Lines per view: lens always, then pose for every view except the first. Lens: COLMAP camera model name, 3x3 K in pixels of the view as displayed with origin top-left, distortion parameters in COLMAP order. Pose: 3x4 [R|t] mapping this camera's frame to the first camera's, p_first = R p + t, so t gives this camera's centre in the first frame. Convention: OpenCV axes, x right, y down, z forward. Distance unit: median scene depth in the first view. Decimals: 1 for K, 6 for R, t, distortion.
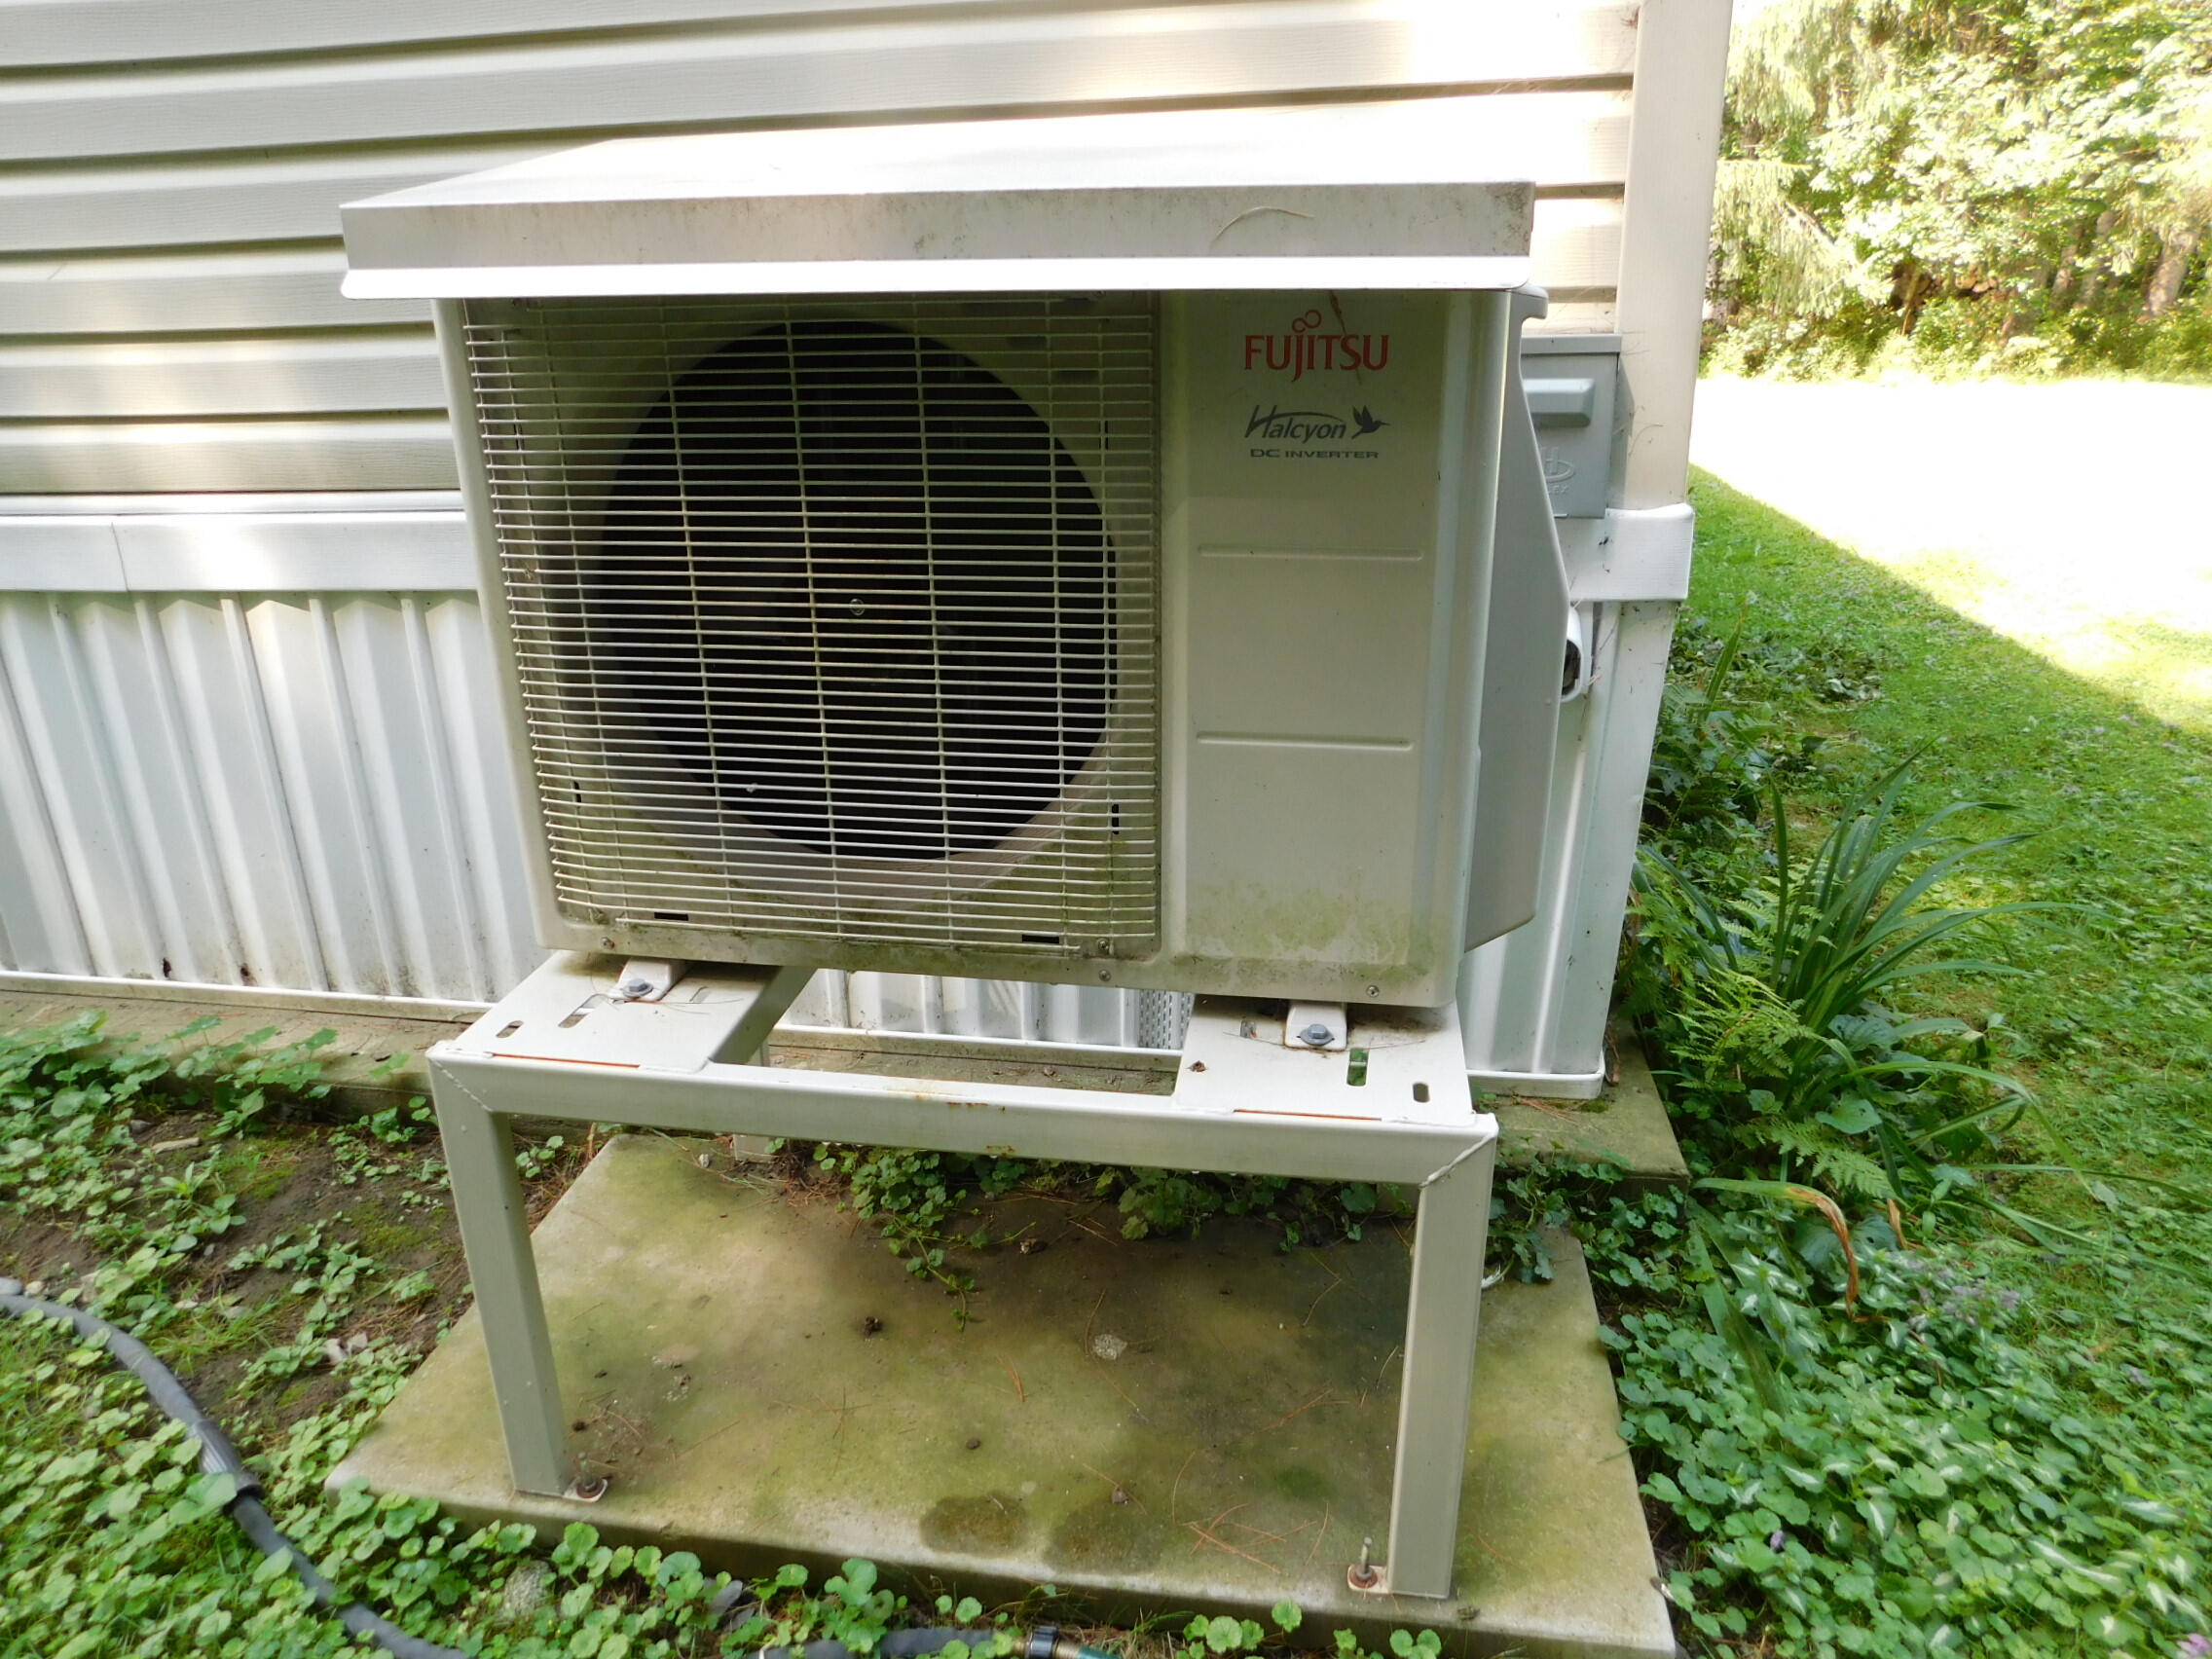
lens RADIAL K [[1461.4, 0, 1105.4], [0, 1461.4, 827.5], [0, 0, 1]] dist [-0.066600, 0.052550]
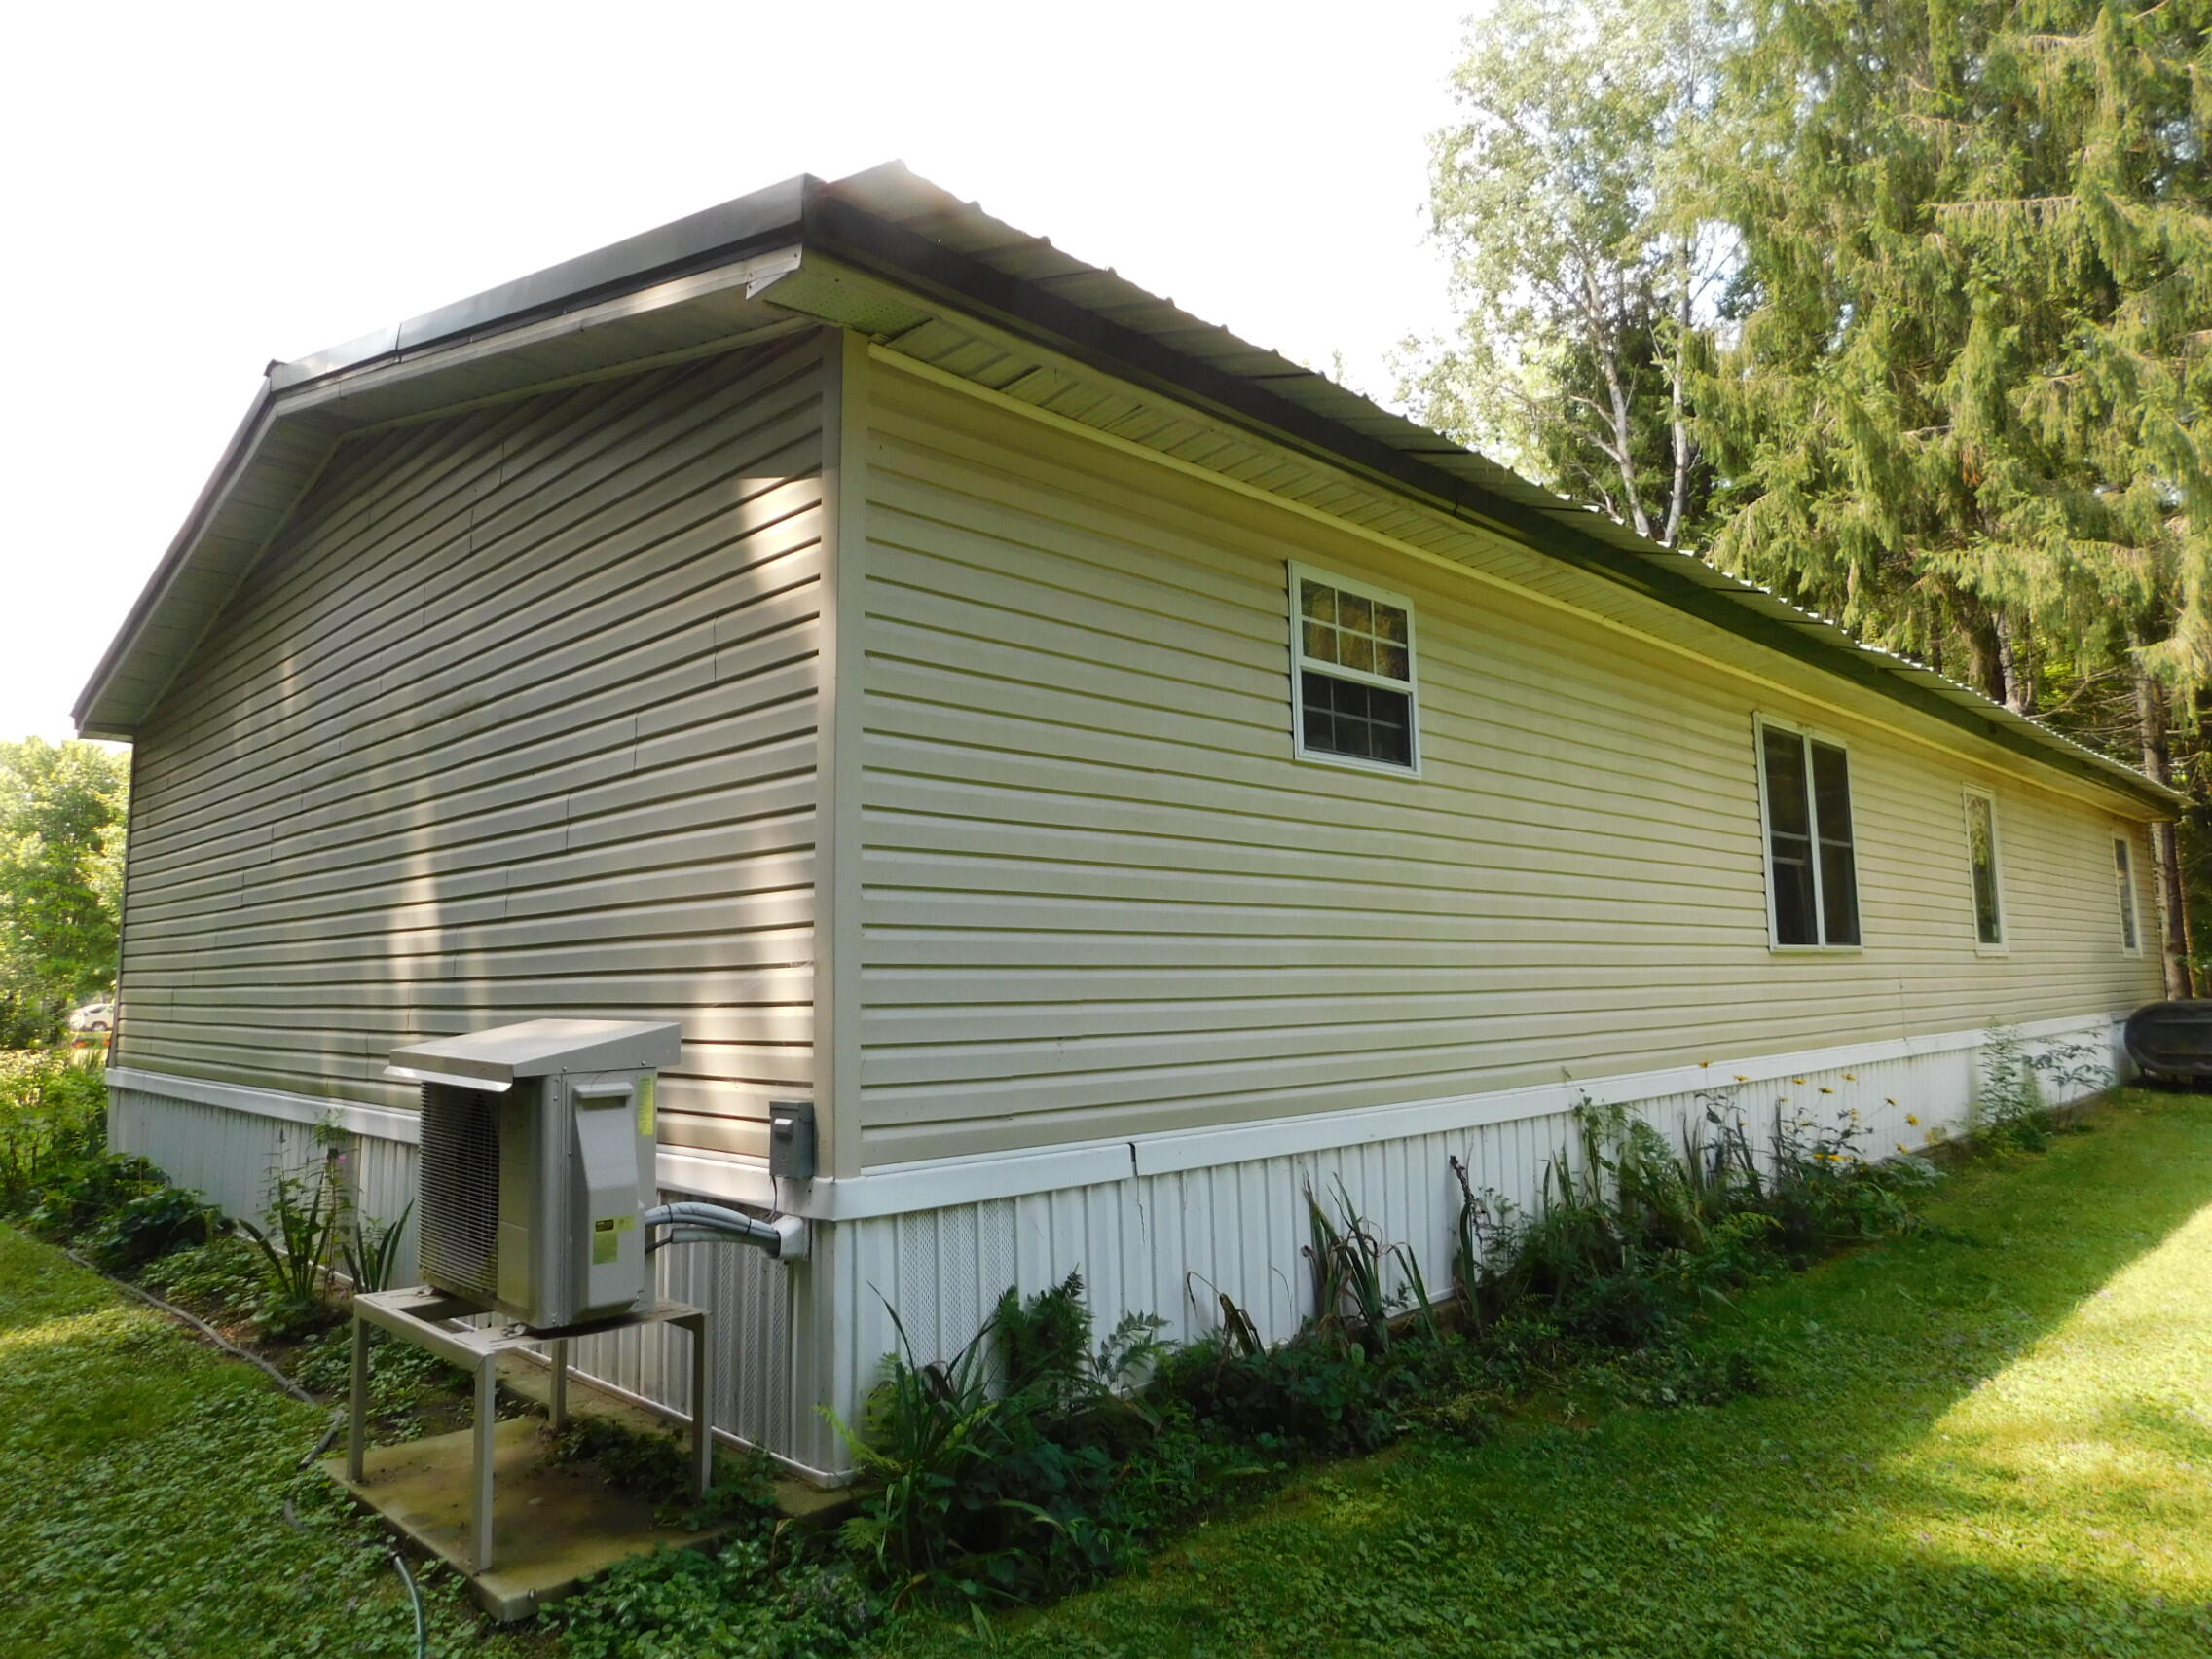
lens RADIAL K [[1461.4, 0, 1105.4], [0, 1461.4, 827.5], [0, 0, 1]] dist [-0.066600, 0.052550]
pose [[0.823469, -0.023079, -0.566892, 2.459426], [-0.233923, 0.896483, -0.376295, 0.048550], [0.516894, 0.442476, 0.732827, -0.816624]]
